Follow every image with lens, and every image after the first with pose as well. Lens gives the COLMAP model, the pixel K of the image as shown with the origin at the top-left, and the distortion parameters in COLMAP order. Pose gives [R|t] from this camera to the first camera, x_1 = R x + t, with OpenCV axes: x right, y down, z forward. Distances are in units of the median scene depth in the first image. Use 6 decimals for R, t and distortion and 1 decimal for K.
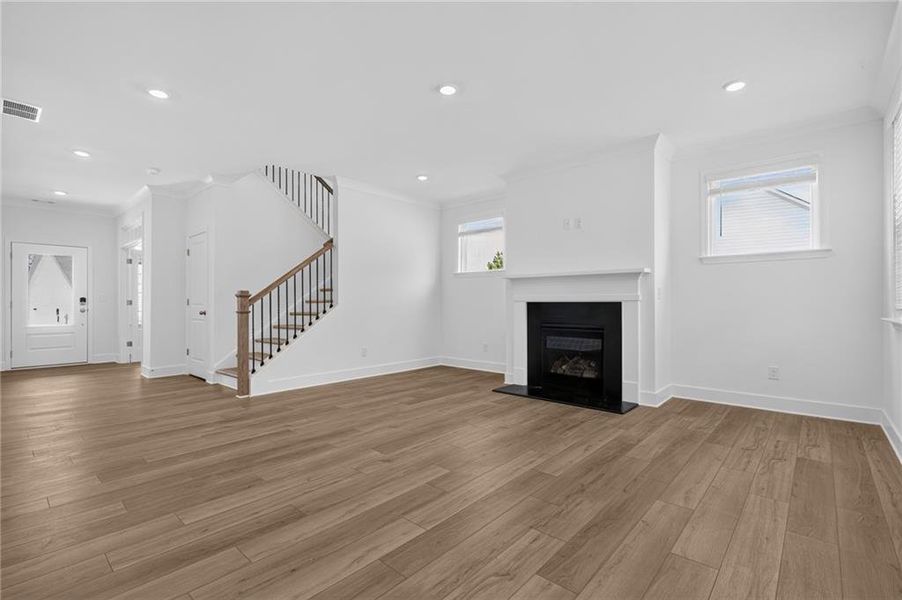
lens RADIAL K [[419.9, 0, 460.3], [0, 419.9, 300.5], [0, 0, 1]] dist [0.008504, -0.000675]
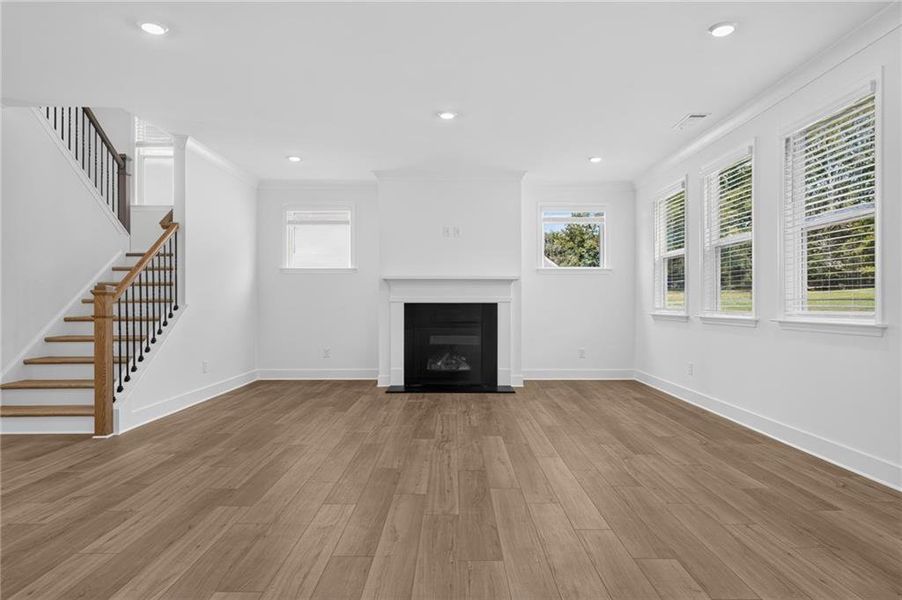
lens RADIAL K [[538.2, 0, 477.1], [0, 538.2, 299.6], [0, 0, 1]] dist [0.003036, 0.000013]
pose [[0.734184, 0.006162, 0.678923, -0.868522], [-0.005839, 0.999979, -0.002762, -0.002743], [-0.678926, -0.001936, 0.734204, -0.108636]]
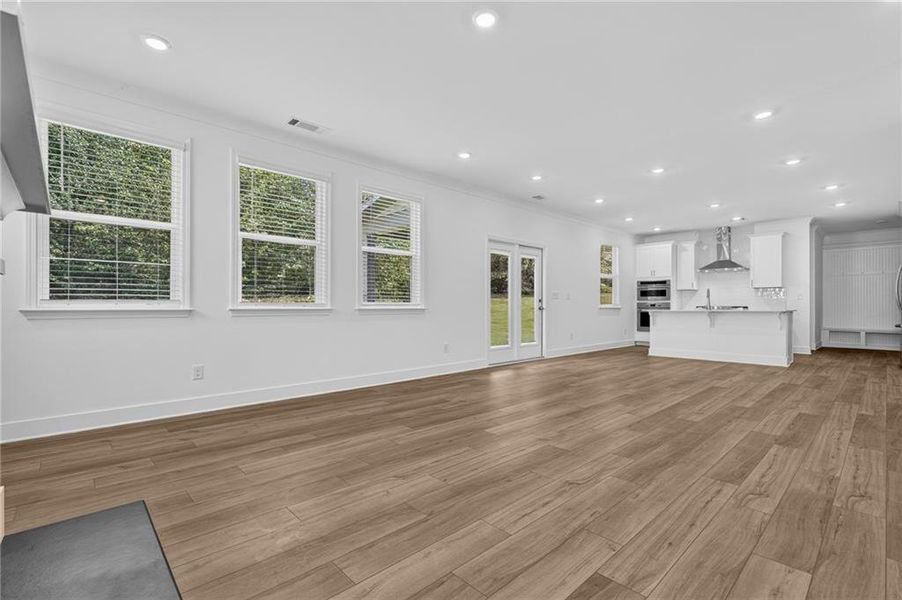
lens RADIAL K [[408.8, 0, 455.5], [0, 408.8, 308.1], [0, 0, 1]] dist [-0.000090, -0.000208]
pose [[-0.994770, 0.001187, 0.102133, -0.046646], [0.000997, 0.999998, -0.001918, 0.037768], [-0.102135, -0.001807, -0.994769, 1.602321]]
